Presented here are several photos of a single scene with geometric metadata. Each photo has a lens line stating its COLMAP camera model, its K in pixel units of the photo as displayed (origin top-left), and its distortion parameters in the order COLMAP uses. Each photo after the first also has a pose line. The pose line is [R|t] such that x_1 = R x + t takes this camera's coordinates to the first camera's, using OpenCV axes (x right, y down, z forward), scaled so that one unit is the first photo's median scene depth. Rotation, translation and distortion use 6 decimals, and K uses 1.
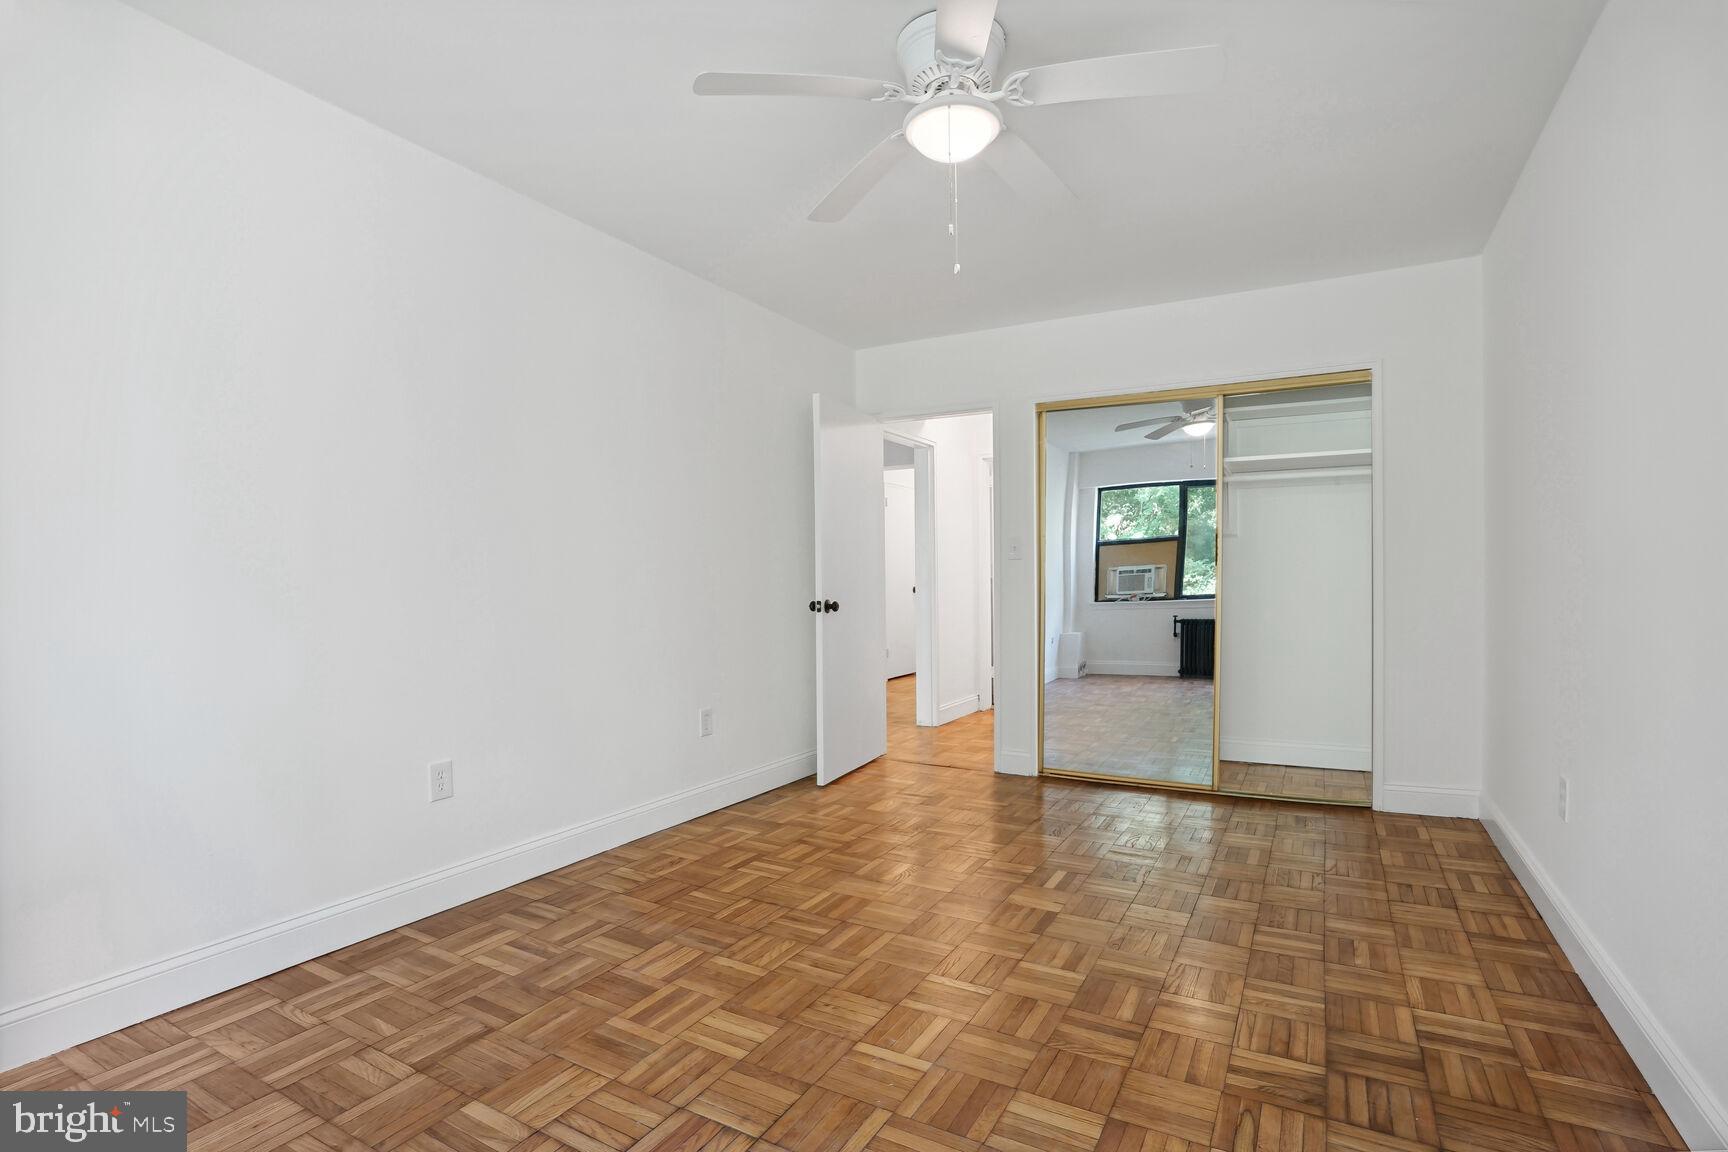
lens RADIAL K [[818.5, 0, 872.2], [0, 818.5, 580.7], [0, 0, 1]] dist [-0.049724, 0.013864]
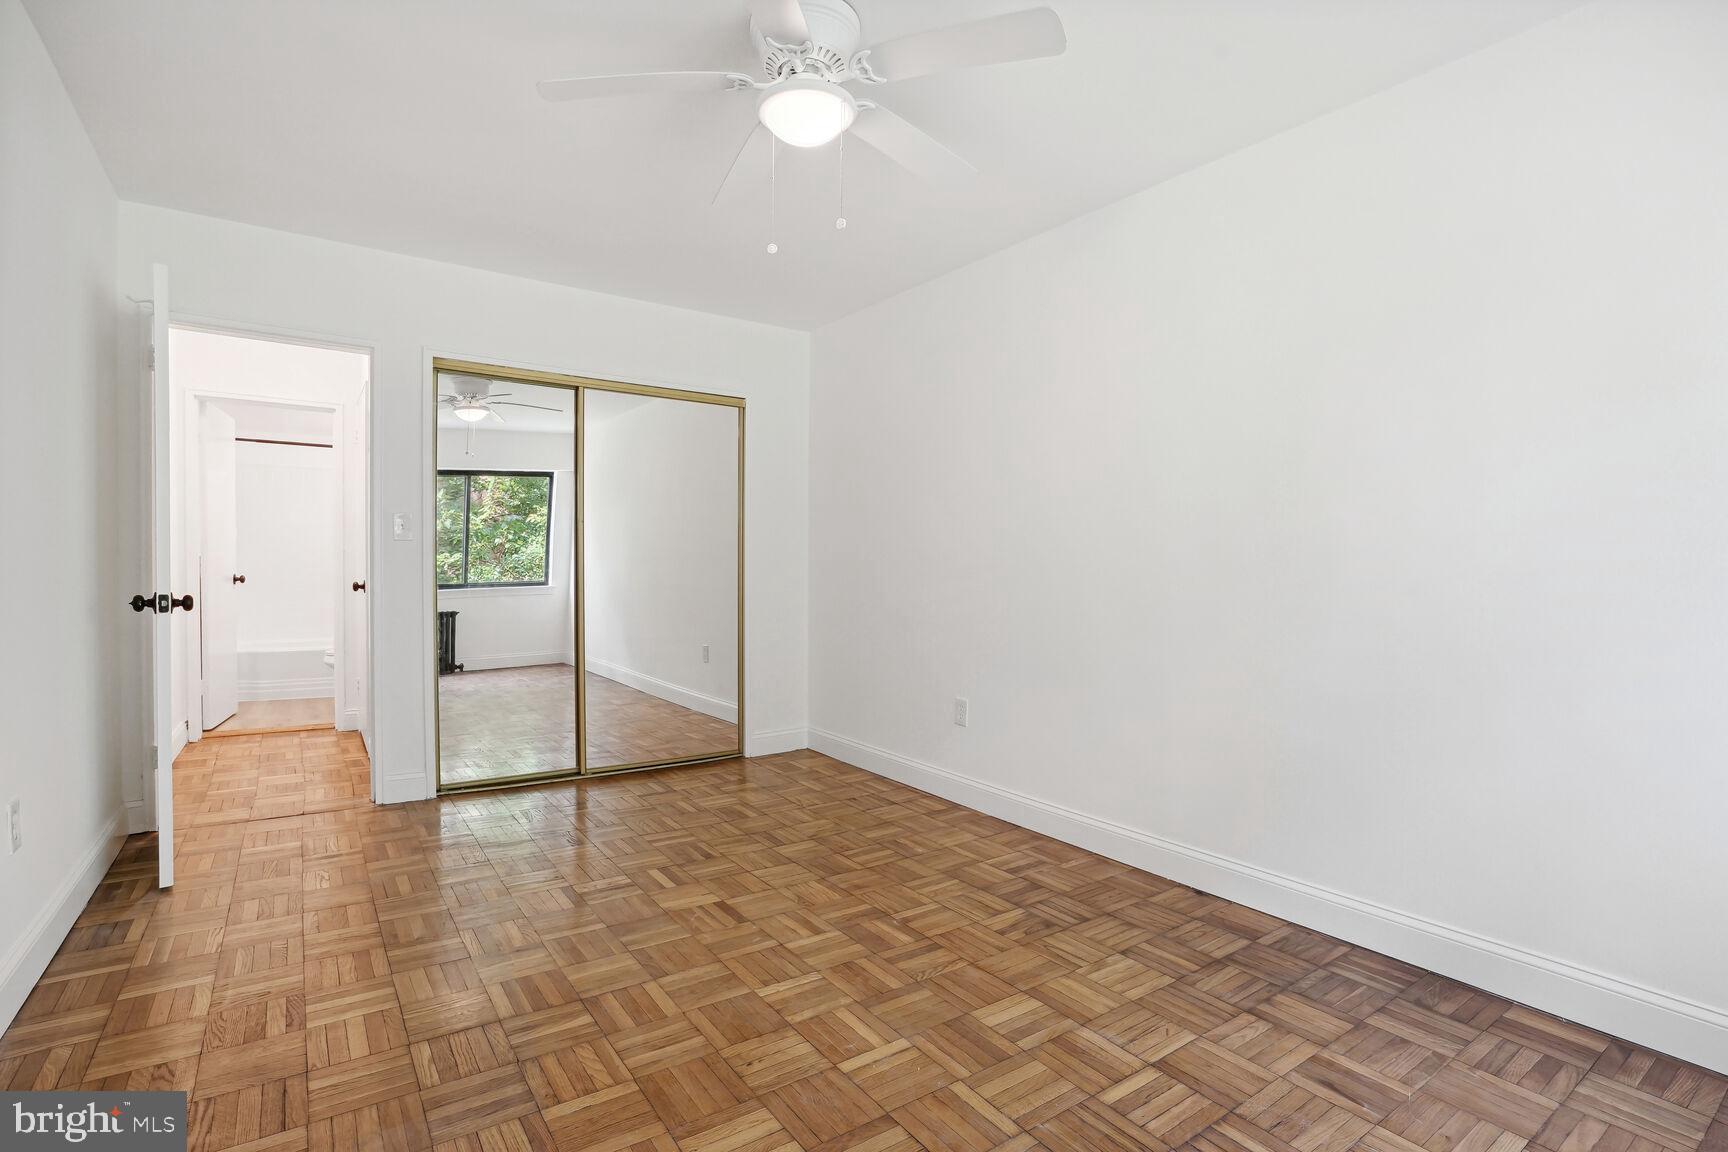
lens RADIAL K [[818.5, 0, 855.3], [0, 818.5, 571.6], [0, 0, 1]] dist [-0.049724, 0.013864]
pose [[0.443885, 0.010951, 0.896017, -0.659878], [-0.017215, 0.999845, -0.003692, 0.000414], [-0.895918, -0.013787, 0.444005, 0.443486]]
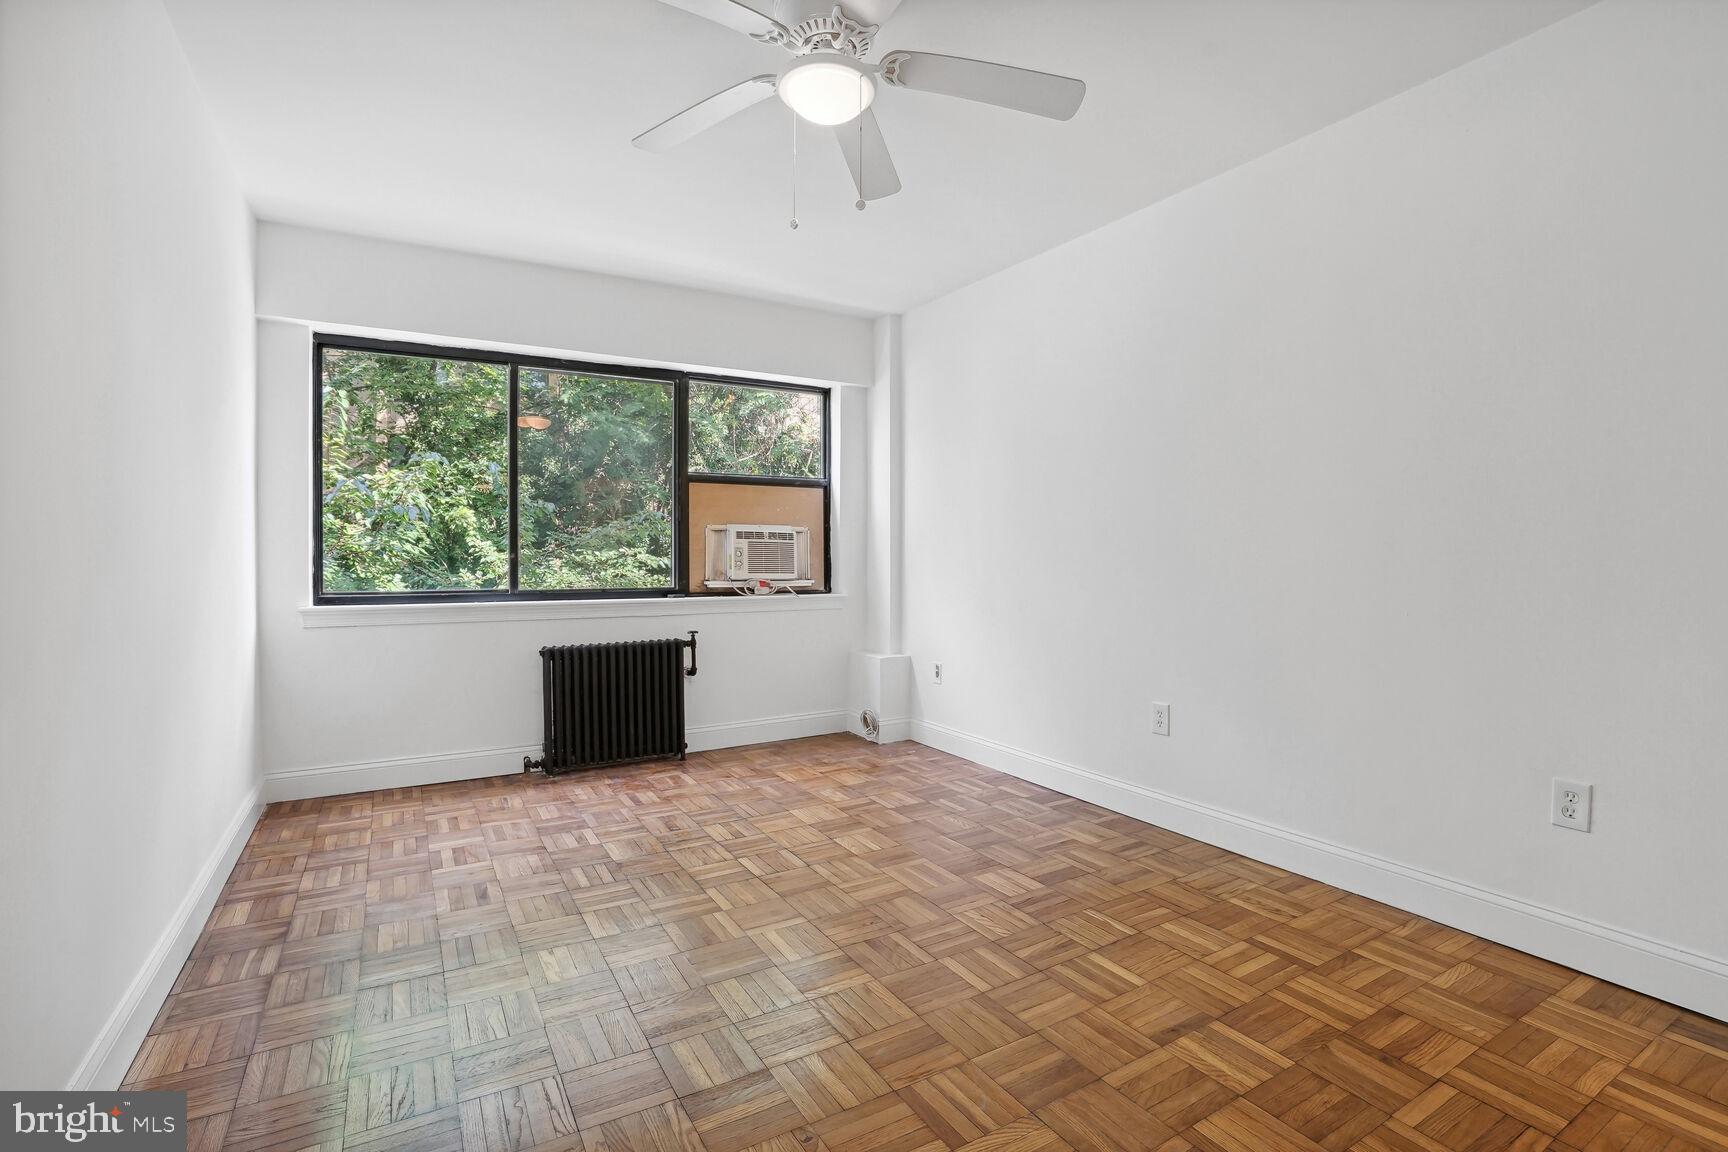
lens RADIAL K [[818.5, 0, 869.7], [0, 818.5, 562.5], [0, 0, 1]] dist [-0.049724, 0.013864]
pose [[-0.501743, 0.014420, -0.864897, 0.799283], [0.005383, 0.999894, 0.013548, -0.007279], [0.865000, 0.002142, -0.501767, 1.336358]]
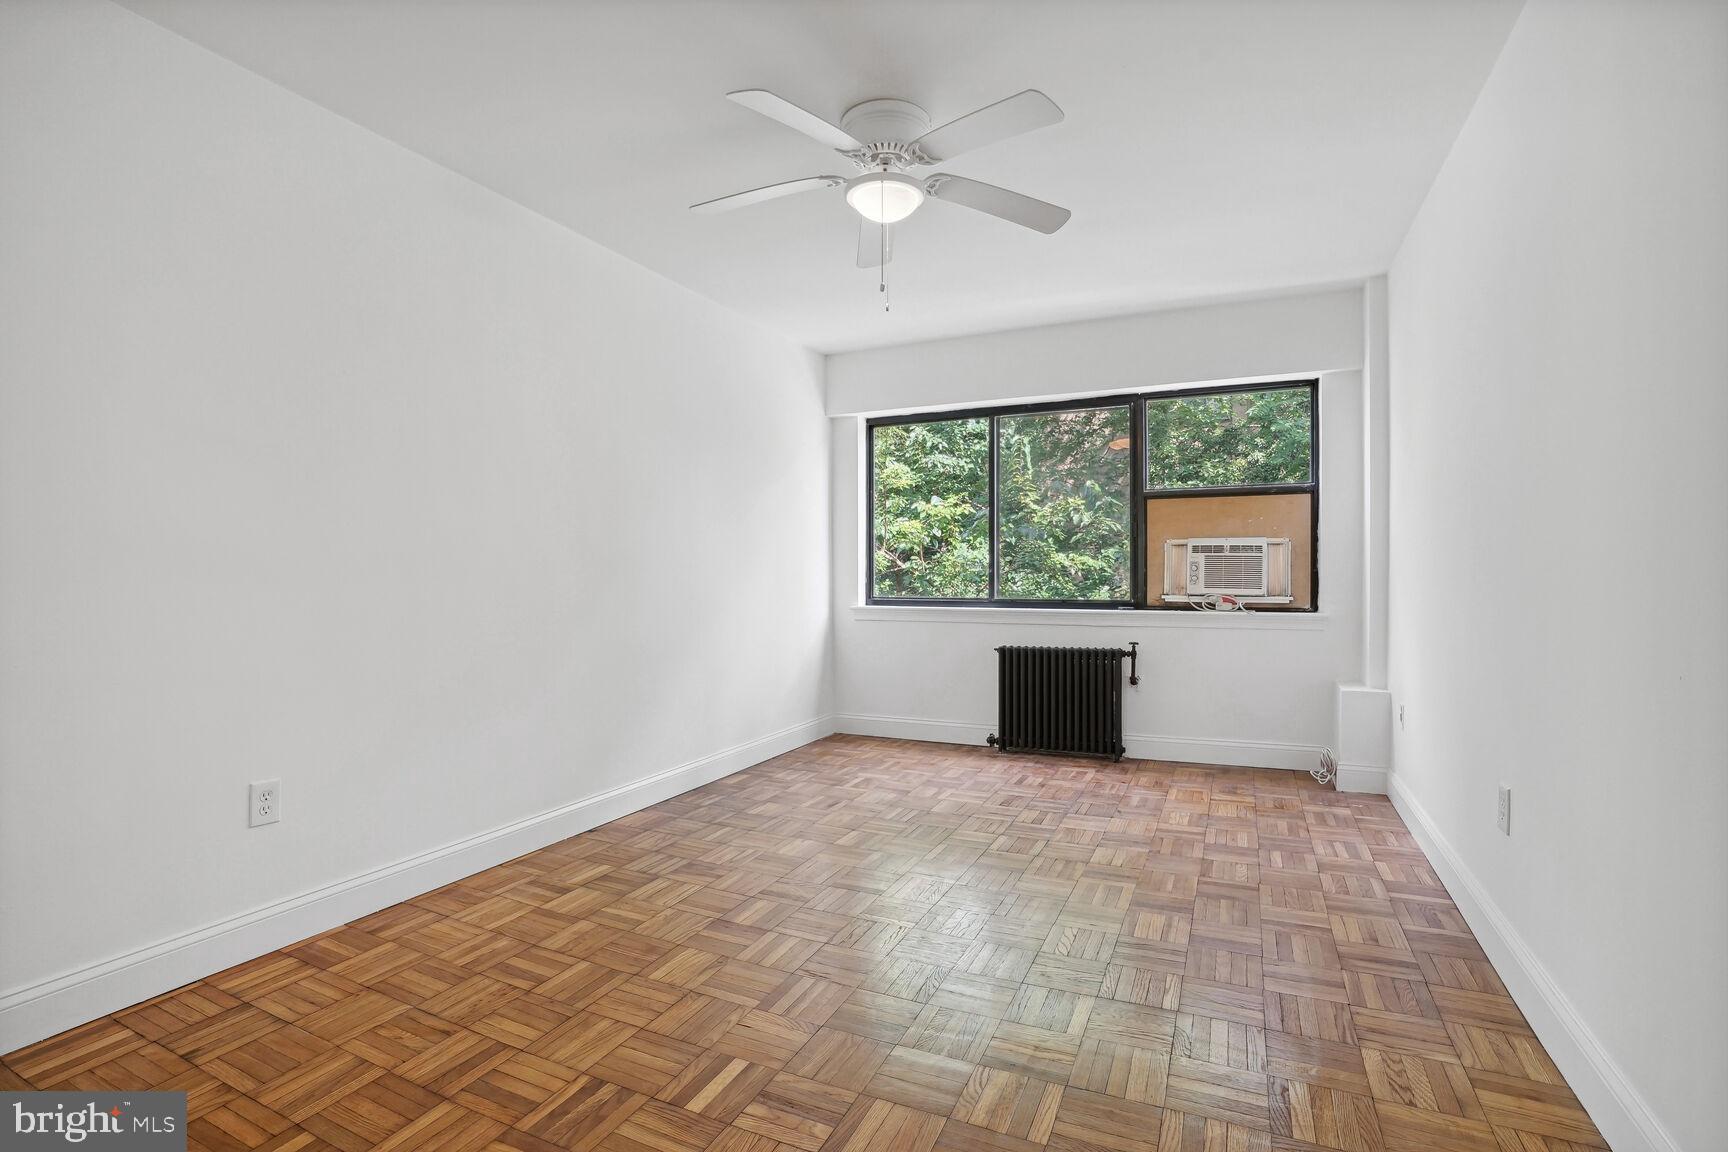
lens RADIAL K [[818.5, 0, 861.4], [0, 818.5, 573.9], [0, 0, 1]] dist [-0.049724, 0.013864]
pose [[-0.997905, 0.011345, -0.063687, 0.188199], [0.011196, 0.999934, 0.002692, -0.003588], [0.063714, 0.001973, -0.997966, 1.924084]]
